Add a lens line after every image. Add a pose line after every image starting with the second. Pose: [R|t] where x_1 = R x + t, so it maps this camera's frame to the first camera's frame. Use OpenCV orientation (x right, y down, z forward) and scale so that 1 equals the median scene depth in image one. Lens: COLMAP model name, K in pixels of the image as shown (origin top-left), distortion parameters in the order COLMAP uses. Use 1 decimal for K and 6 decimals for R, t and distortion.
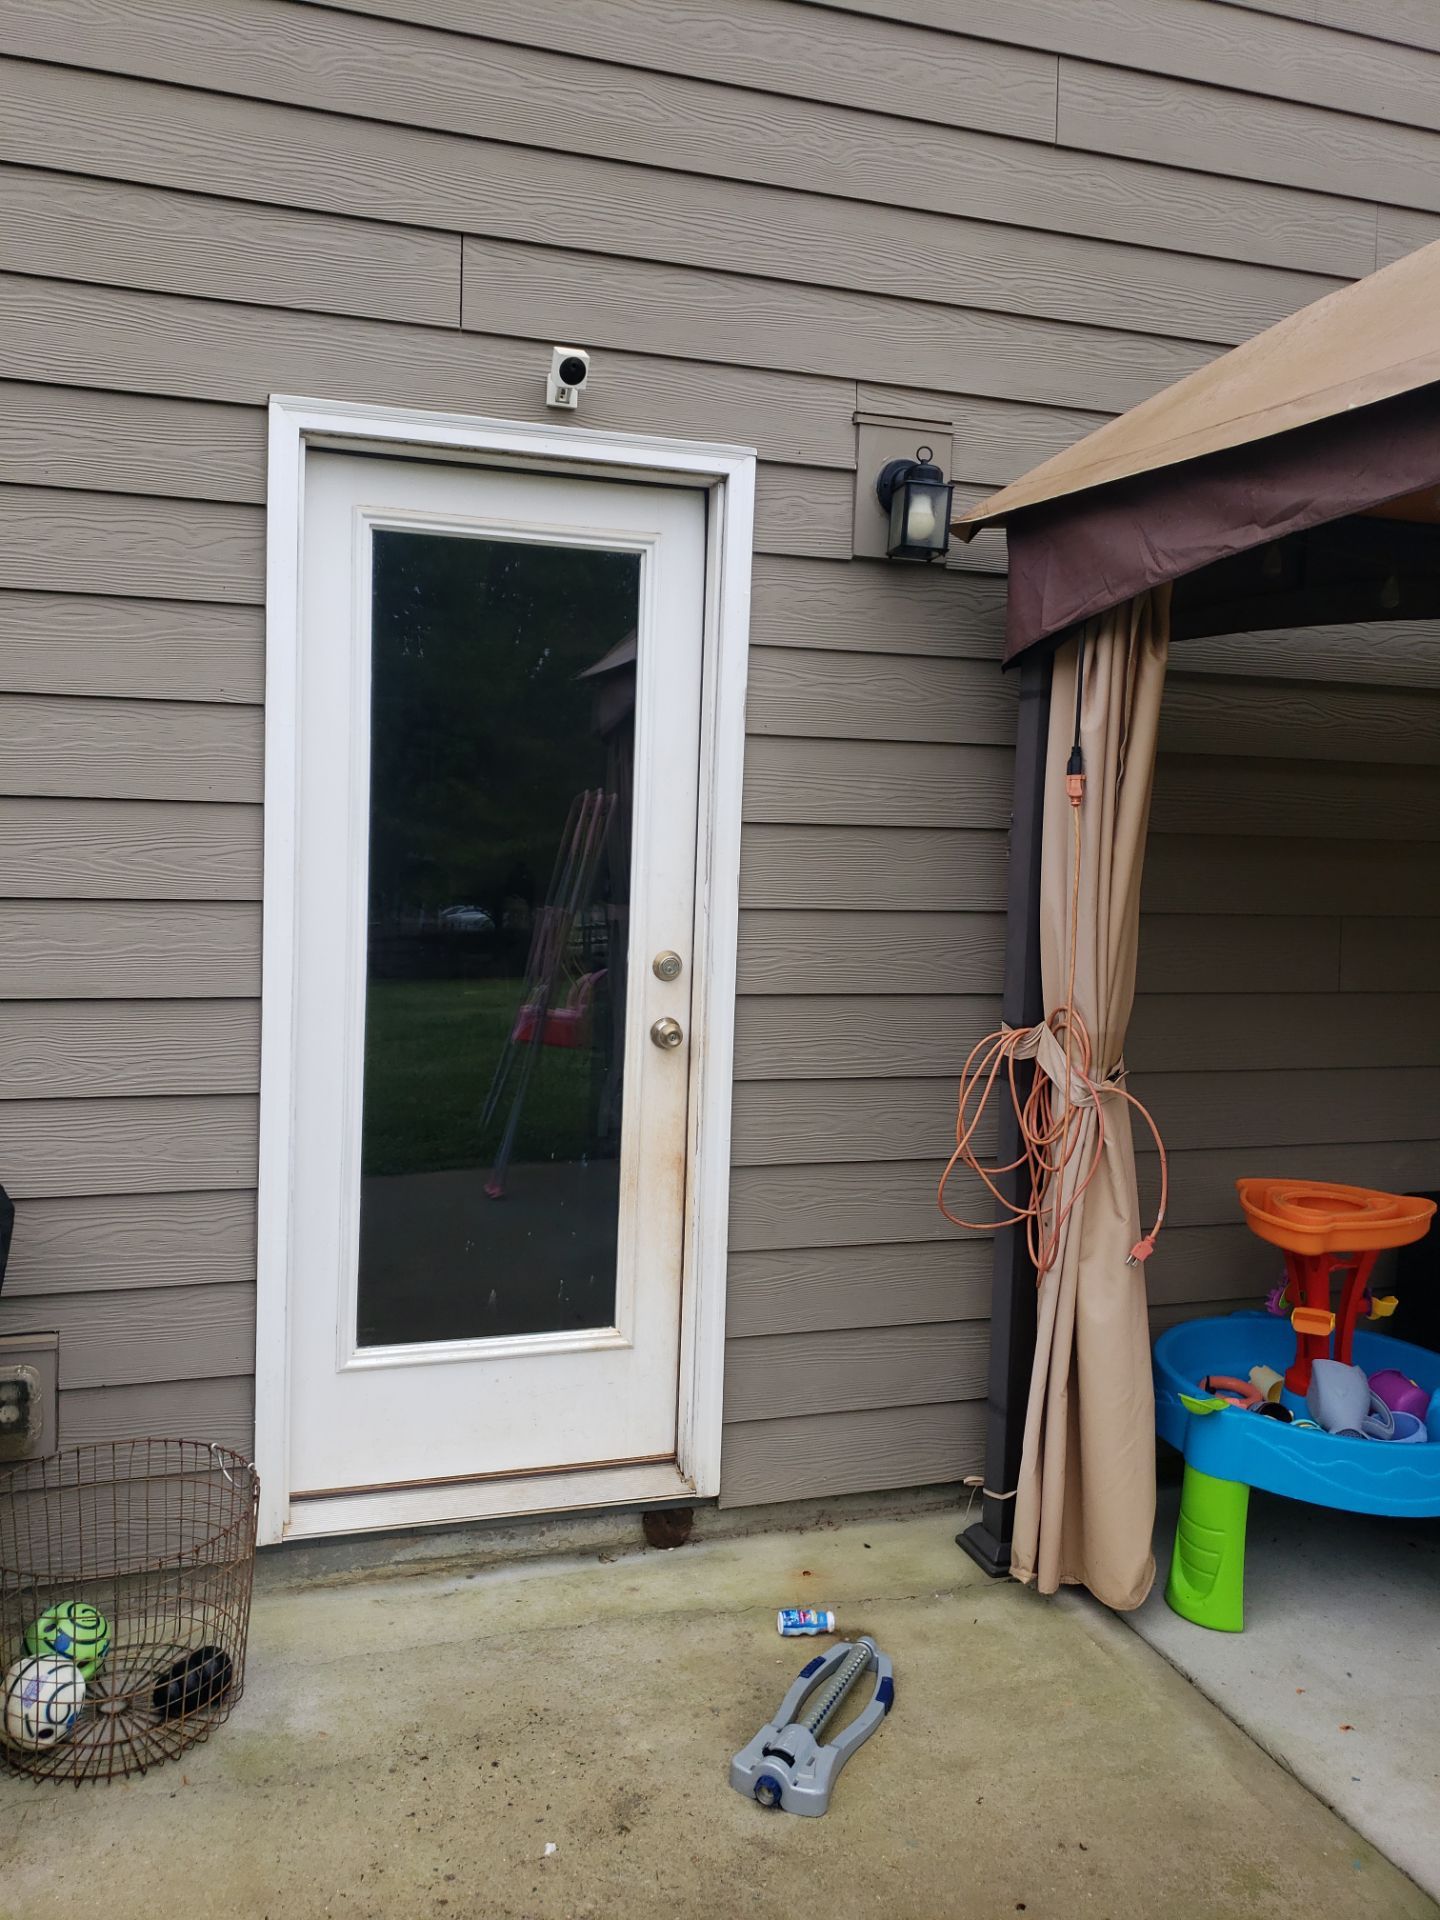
lens RADIAL K [[1482.0, 0, 690.8], [0, 1482.0, 915.1], [0, 0, 1]] dist [0.004698, 0.005339]
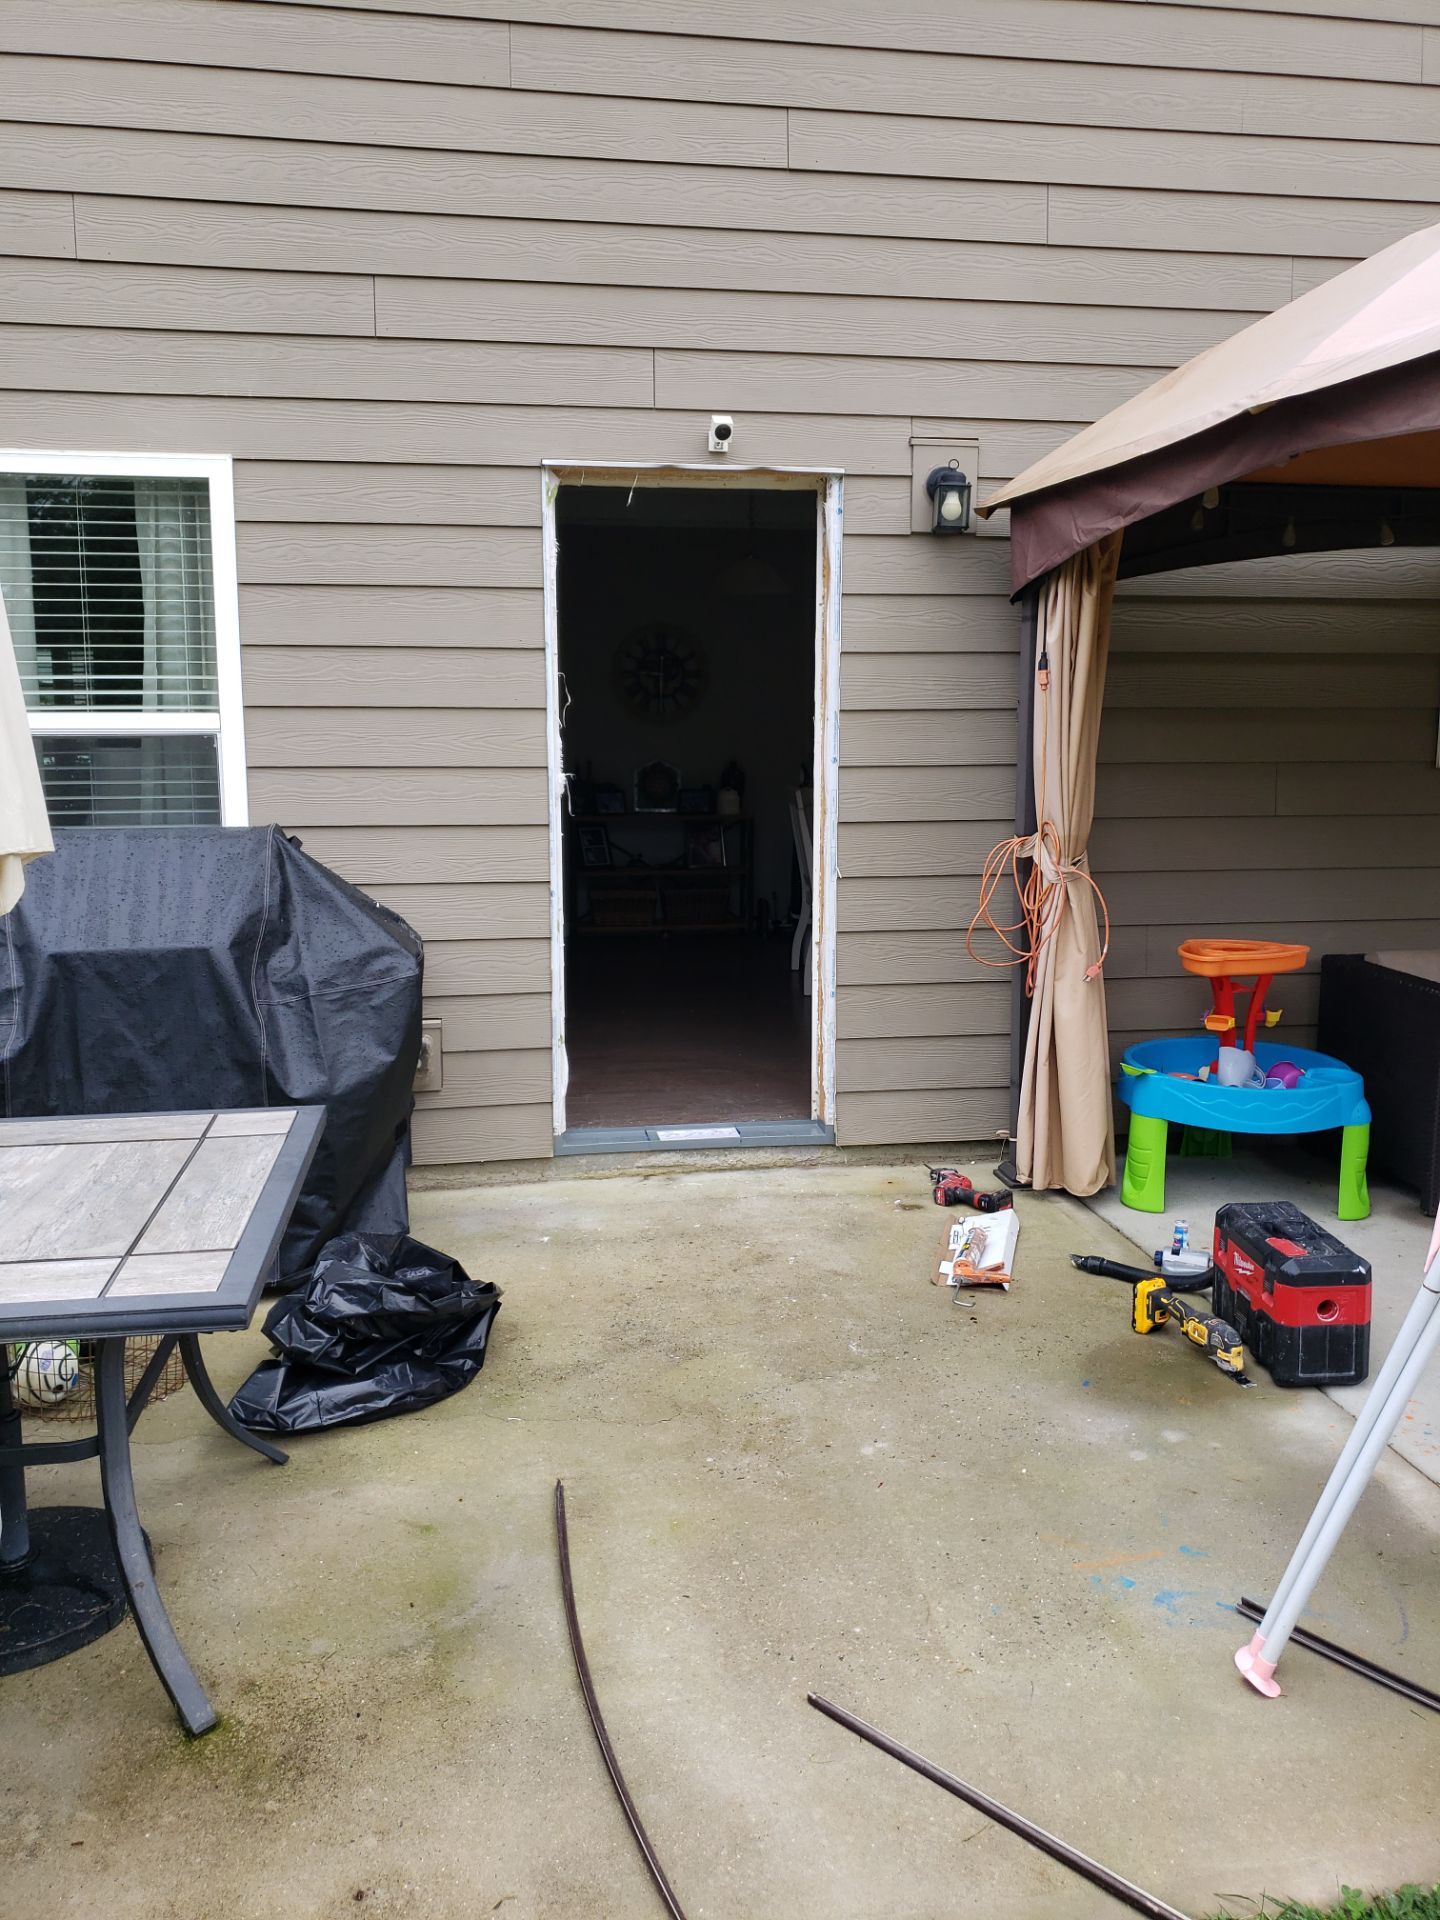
lens RADIAL K [[1482.0, 0, 711.6], [0, 1482.0, 924.3], [0, 0, 1]] dist [0.004698, 0.005339]
pose [[0.987956, -0.014153, -0.154088, 0.141124], [0.023359, 0.998038, 0.058097, 0.072070], [0.152963, -0.060997, 0.986348, -0.596776]]
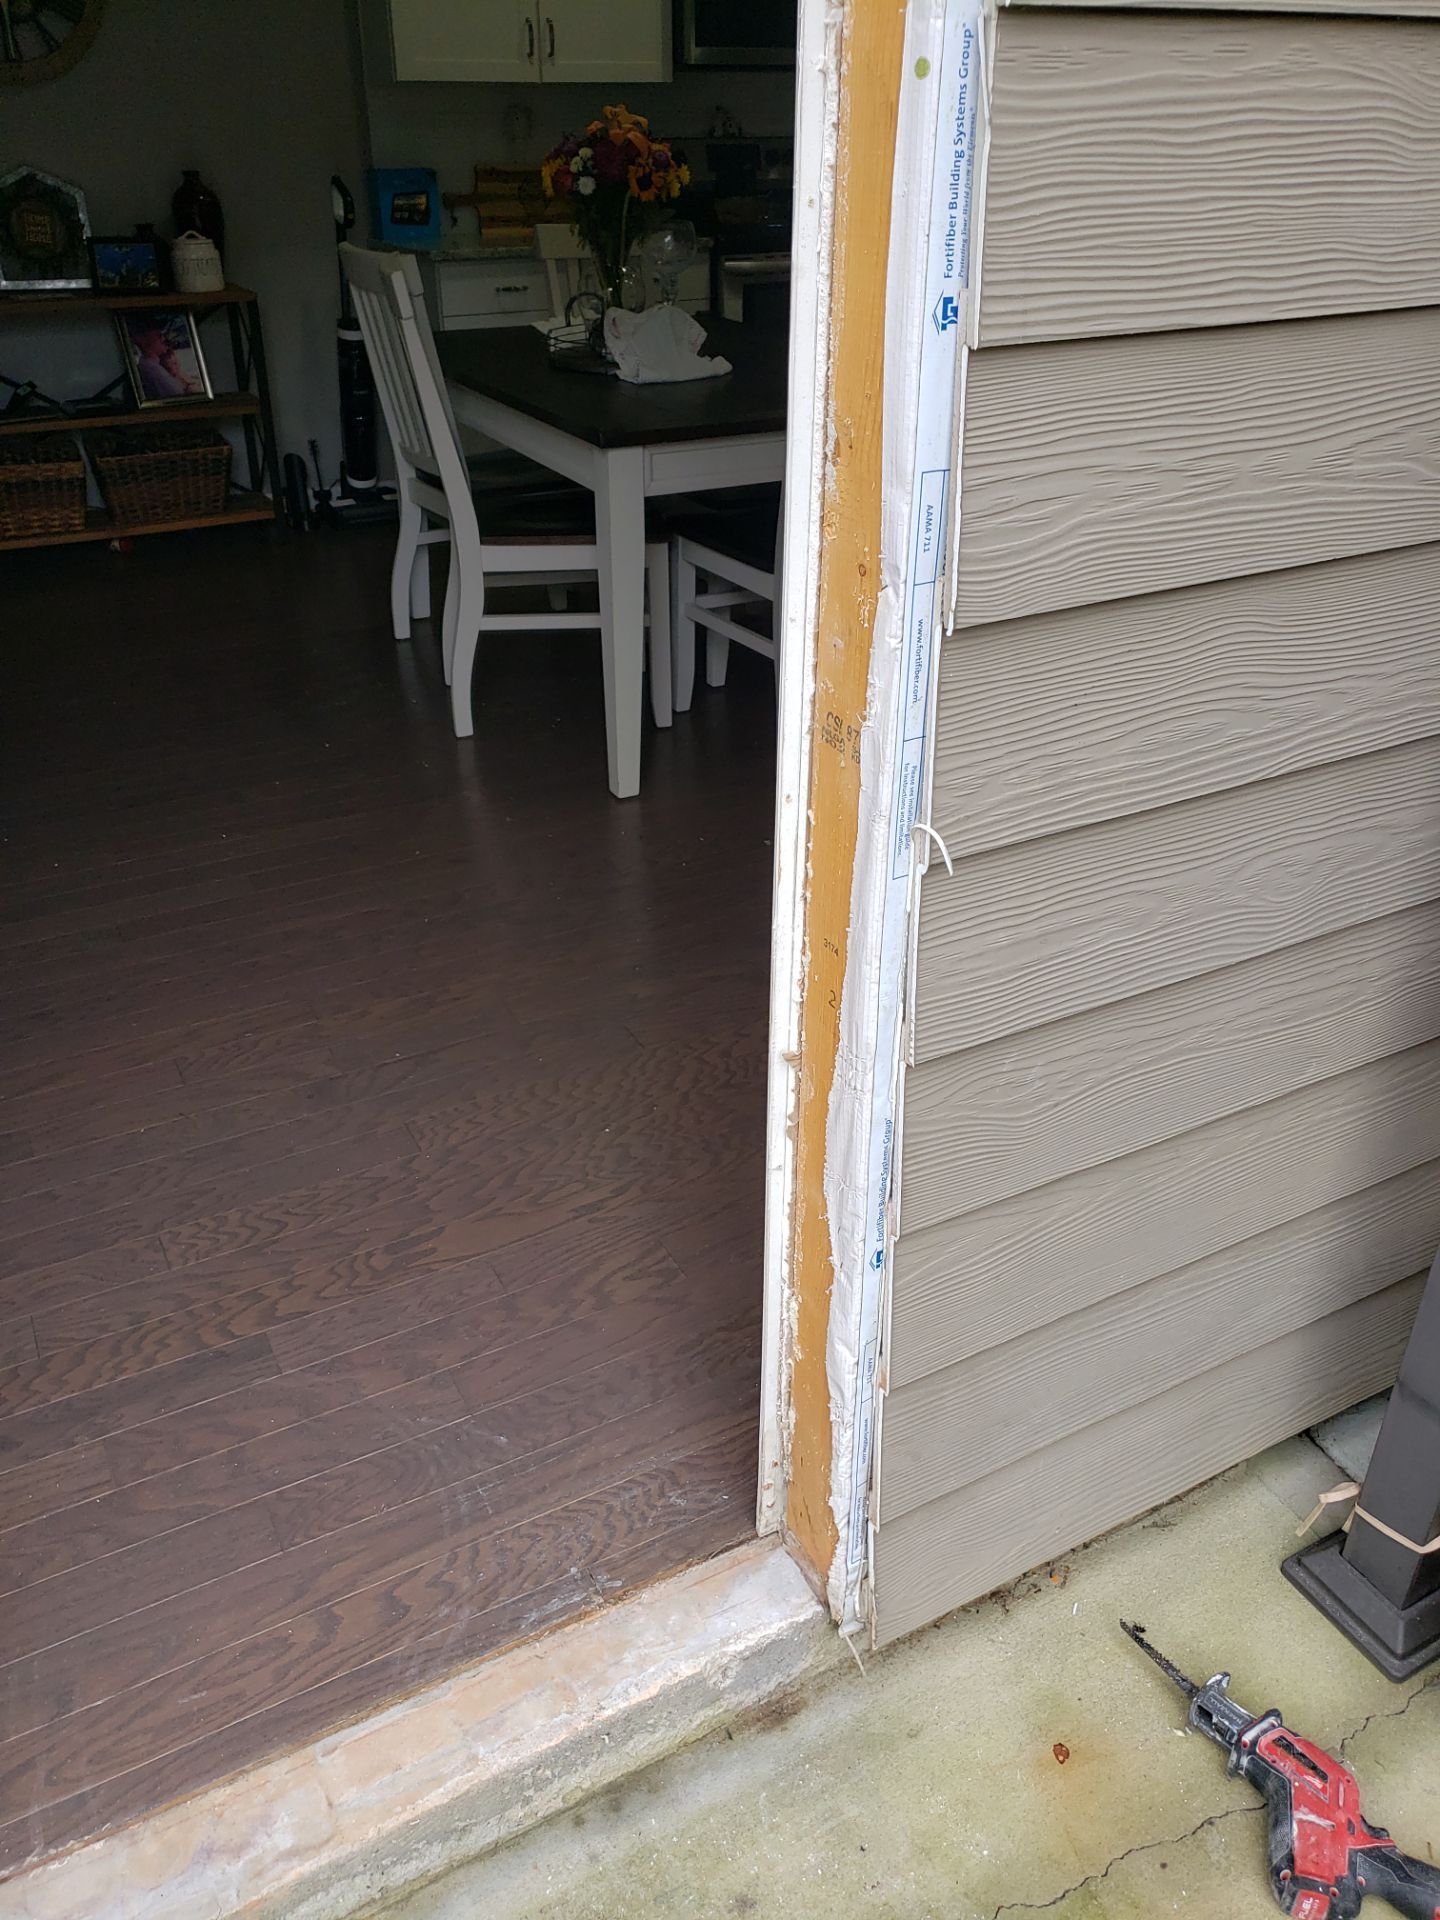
lens RADIAL K [[1482.0, 0, 708.6], [0, 1482.0, 938.3], [0, 0, 1]] dist [0.004698, 0.005339]
pose [[0.982286, -0.119270, 0.144531, -0.082953], [0.043971, 0.896460, 0.440937, -0.033557], [-0.182157, -0.426771, 0.885824, 0.712030]]
